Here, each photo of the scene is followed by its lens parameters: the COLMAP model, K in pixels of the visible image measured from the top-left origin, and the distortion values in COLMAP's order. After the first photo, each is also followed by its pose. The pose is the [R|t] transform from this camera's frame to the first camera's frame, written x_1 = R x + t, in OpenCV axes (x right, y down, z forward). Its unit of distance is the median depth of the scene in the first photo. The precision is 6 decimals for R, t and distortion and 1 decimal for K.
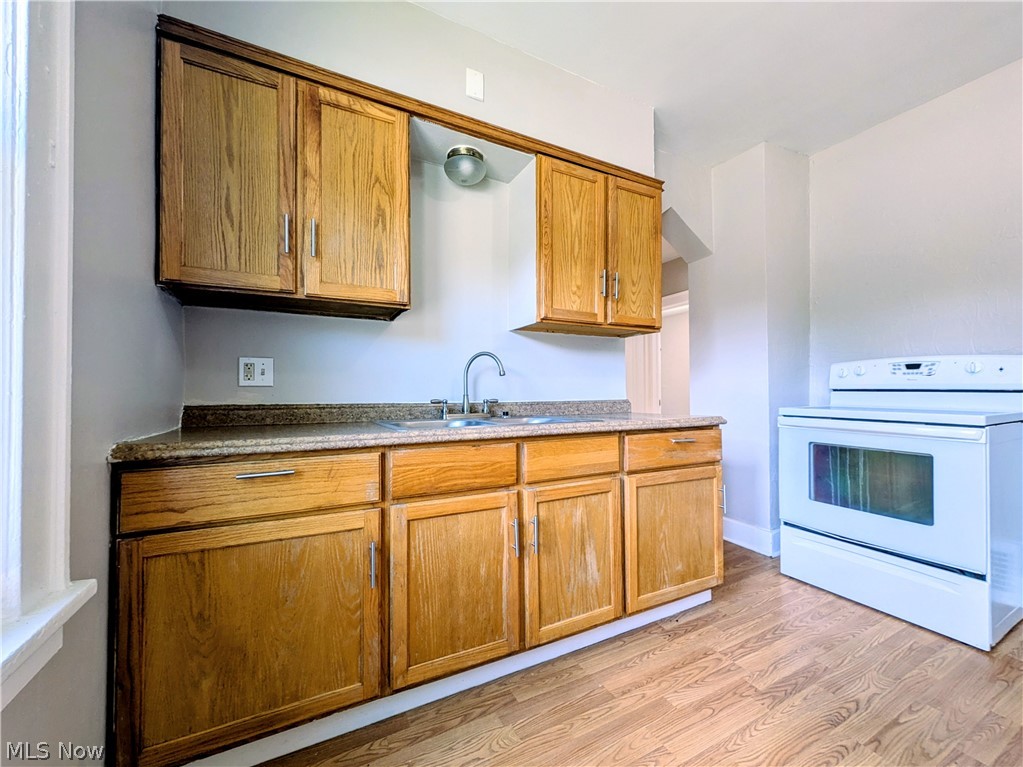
lens RADIAL K [[408.4, 0, 507.9], [0, 408.4, 385.7], [0, 0, 1]] dist [0.005525, -0.002479]
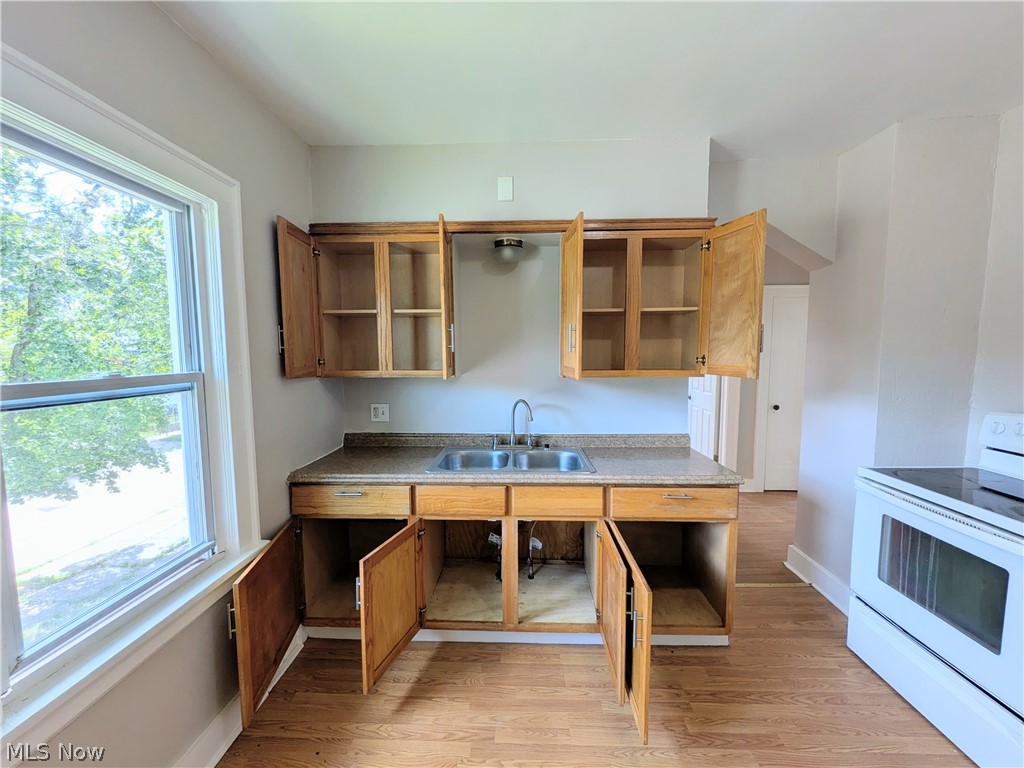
lens RADIAL K [[408.8, 0, 508.5], [0, 408.8, 385.5], [0, 0, 1]] dist [0.005525, -0.002479]
pose [[0.871390, 0.038504, -0.489077, 0.634024], [0.012043, 0.994936, 0.099786, -0.307495], [0.490442, -0.092842, 0.866514, -0.136888]]
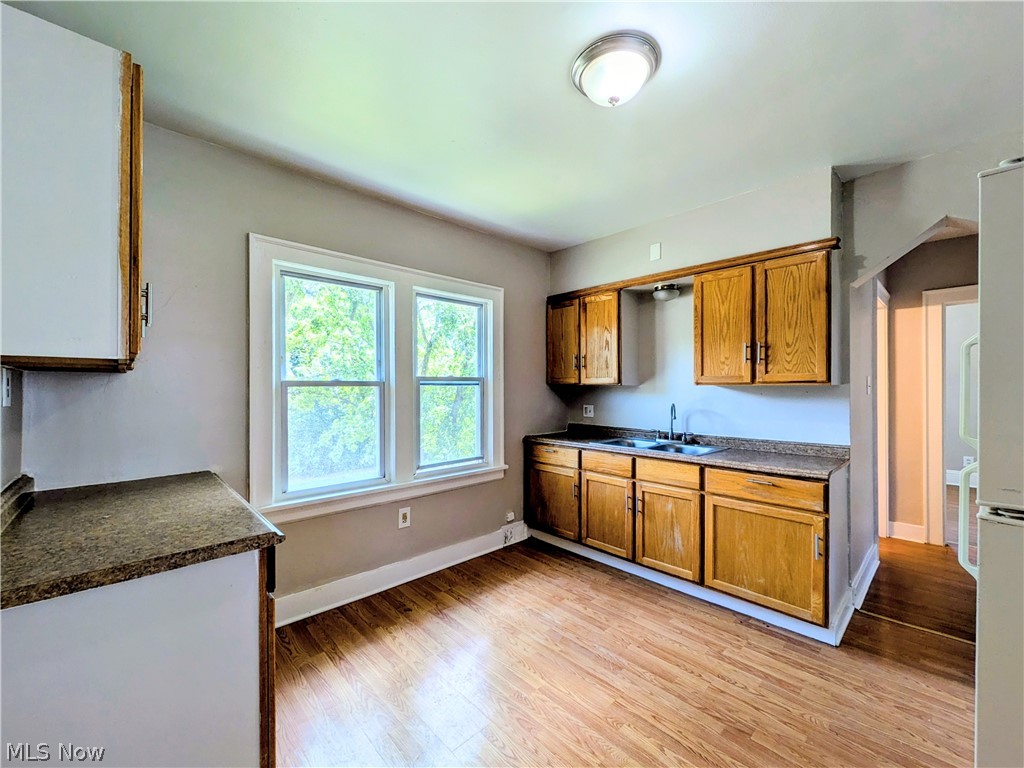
lens RADIAL K [[408.8, 0, 504.1], [0, 408.8, 388.4], [0, 0, 1]] dist [0.005525, -0.002479]
pose [[0.263961, 0.005177, -0.964519, 1.642506], [0.016905, 0.999807, 0.009992, -0.208158], [0.964385, -0.018943, 0.263823, -0.108624]]
